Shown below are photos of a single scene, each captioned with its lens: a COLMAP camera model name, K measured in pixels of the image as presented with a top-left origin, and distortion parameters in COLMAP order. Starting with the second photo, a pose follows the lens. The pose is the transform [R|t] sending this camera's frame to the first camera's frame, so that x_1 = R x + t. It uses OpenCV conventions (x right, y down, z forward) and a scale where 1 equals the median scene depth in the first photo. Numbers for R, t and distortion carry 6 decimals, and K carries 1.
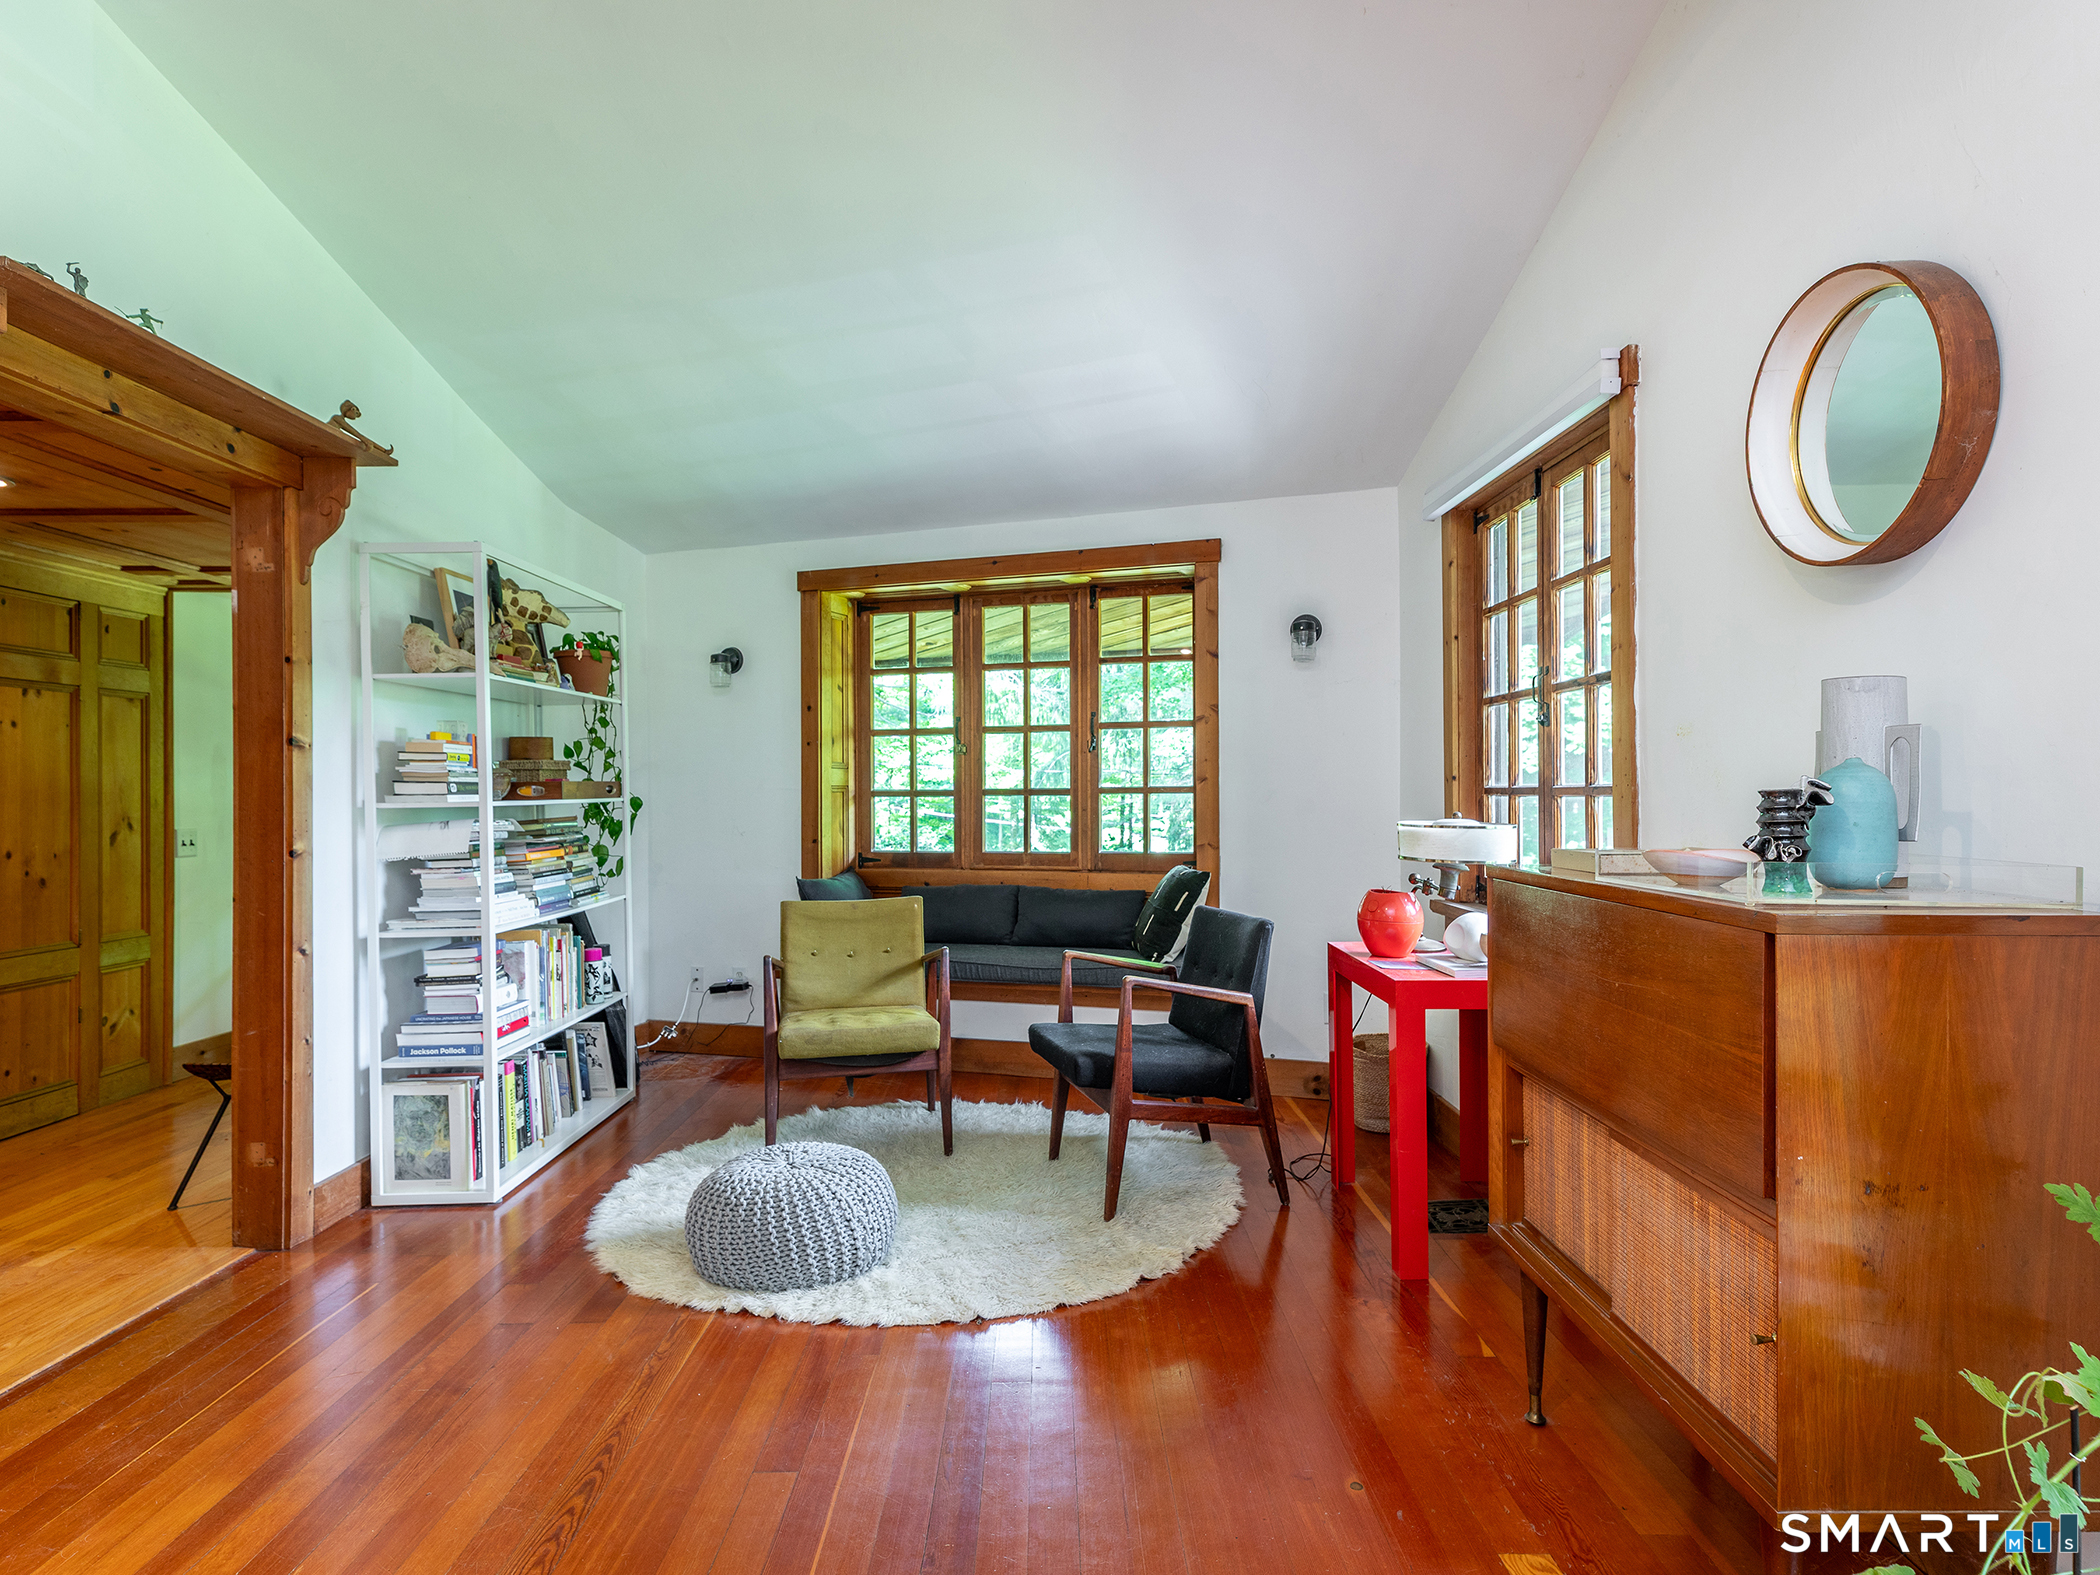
lens RADIAL K [[1183.2, 0, 1050.0], [0, 1183.2, 787.5], [0, 0, 1]] dist [0.003027, -0.000010]
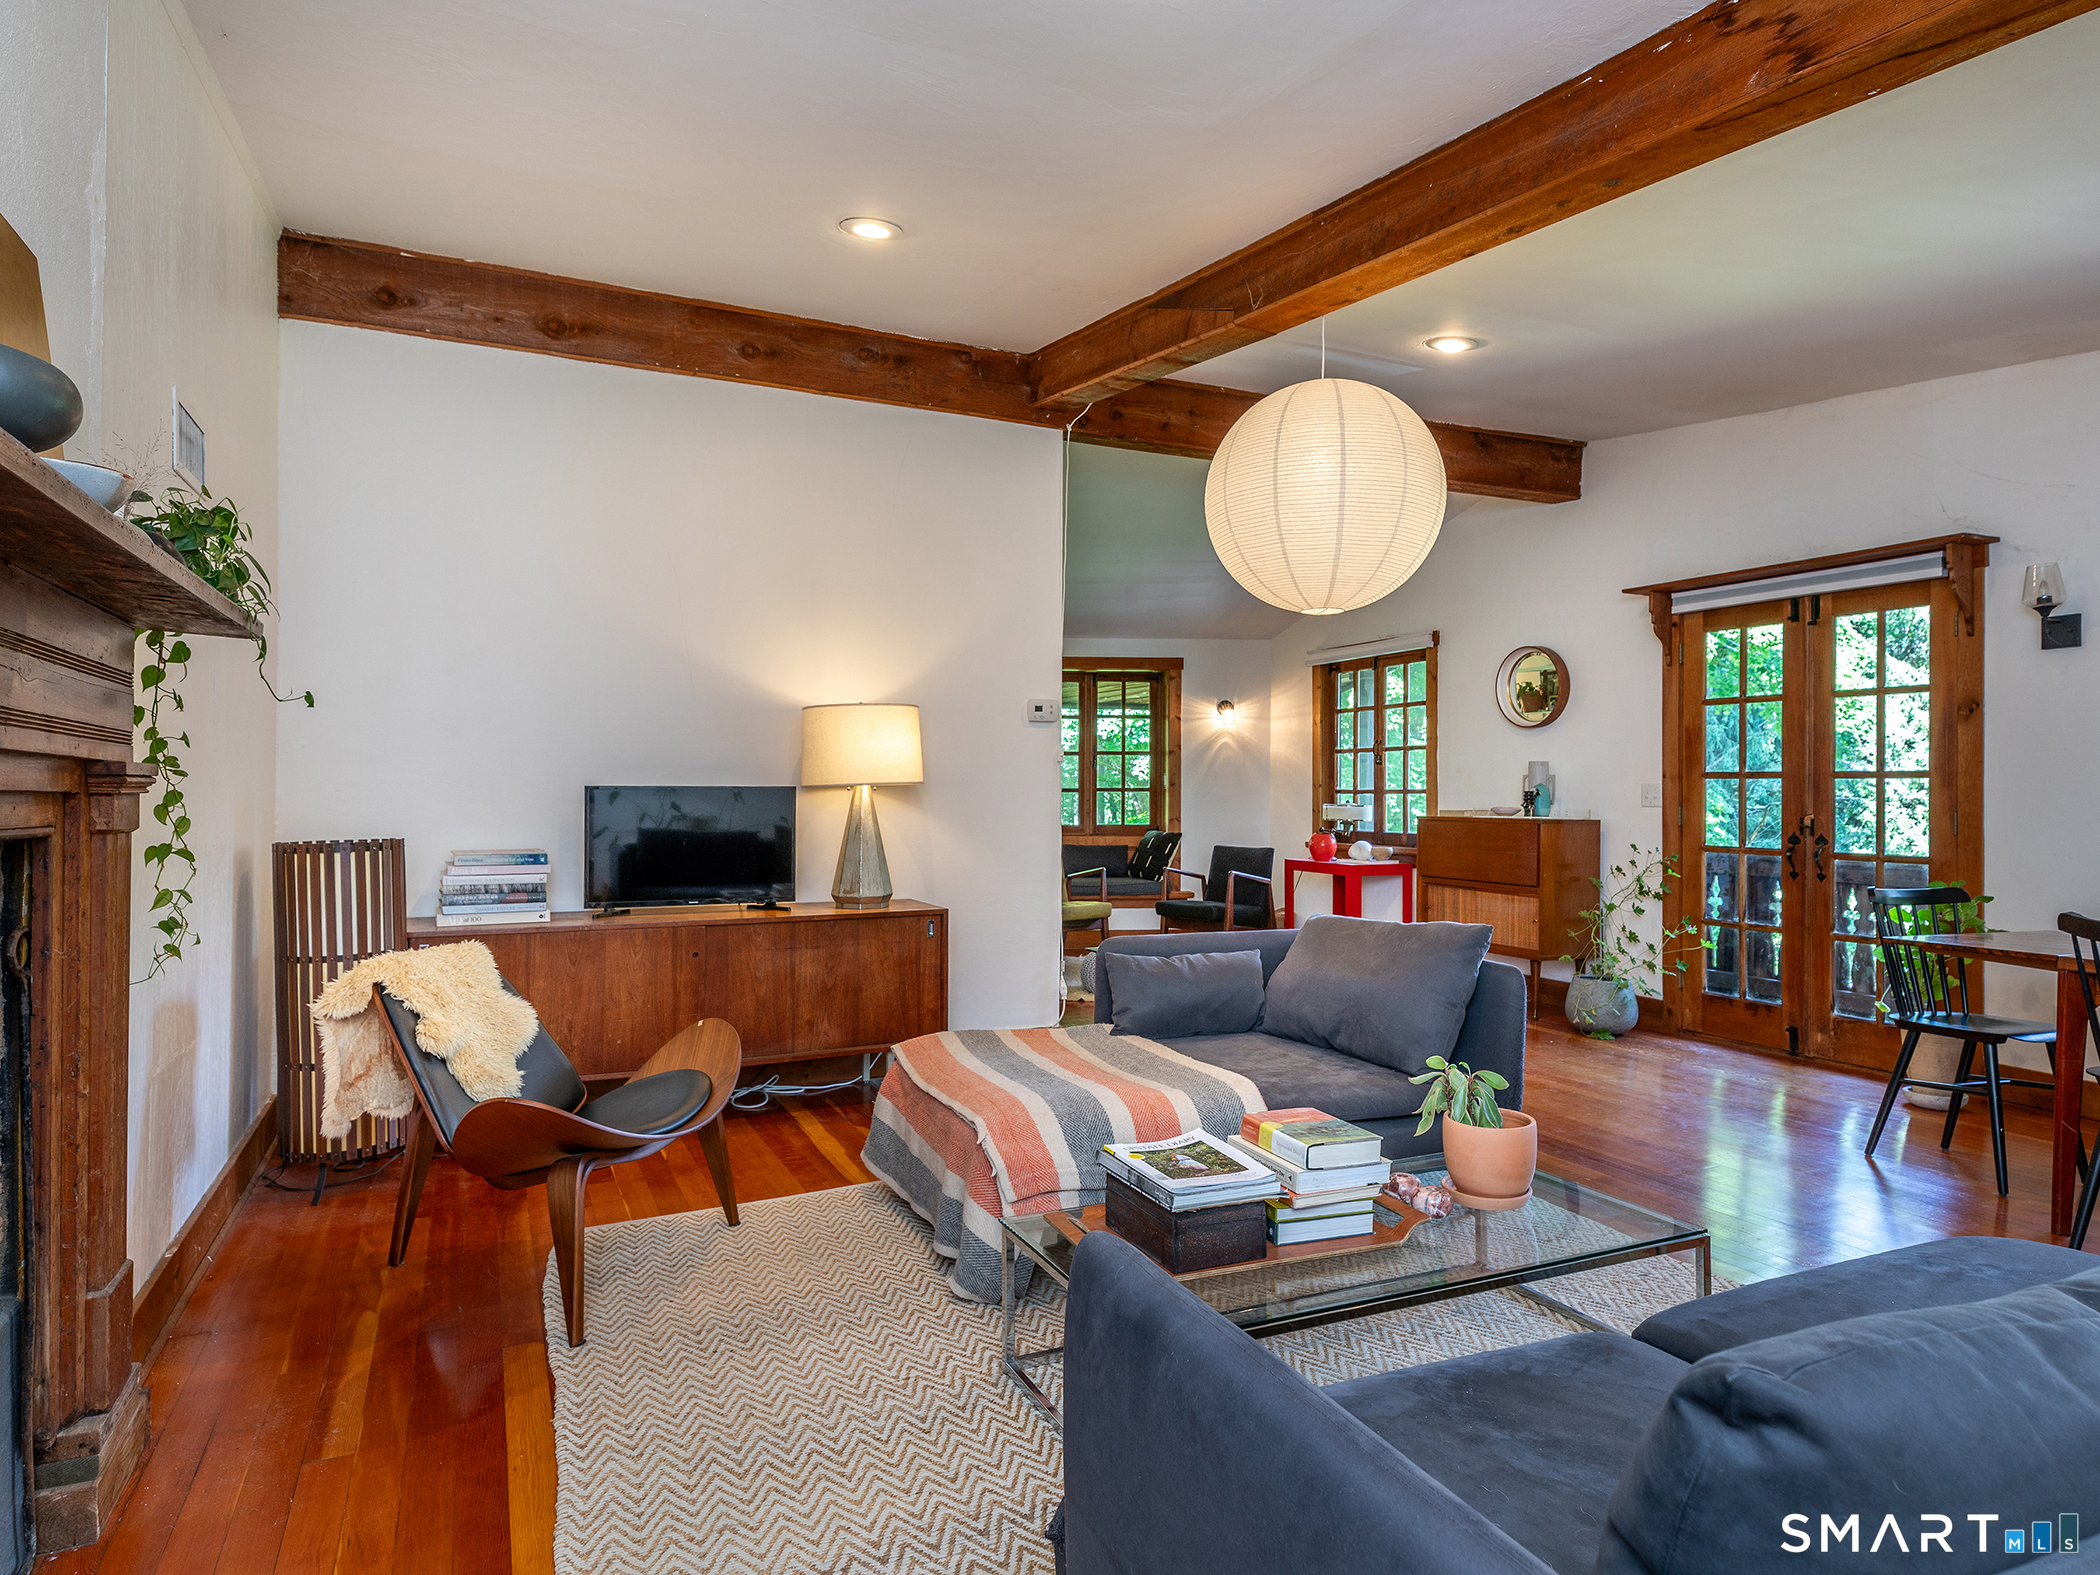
lens RADIAL K [[1255.7, 0, 1050.0], [0, 1255.7, 787.5], [0, 0, 1]] dist [0.000510, 0.000091]
pose [[0.912051, 0.011565, 0.409914, -0.860594], [-0.011446, 0.999931, -0.002744, 0.005992], [-0.409917, -0.002189, 0.912120, -0.728332]]
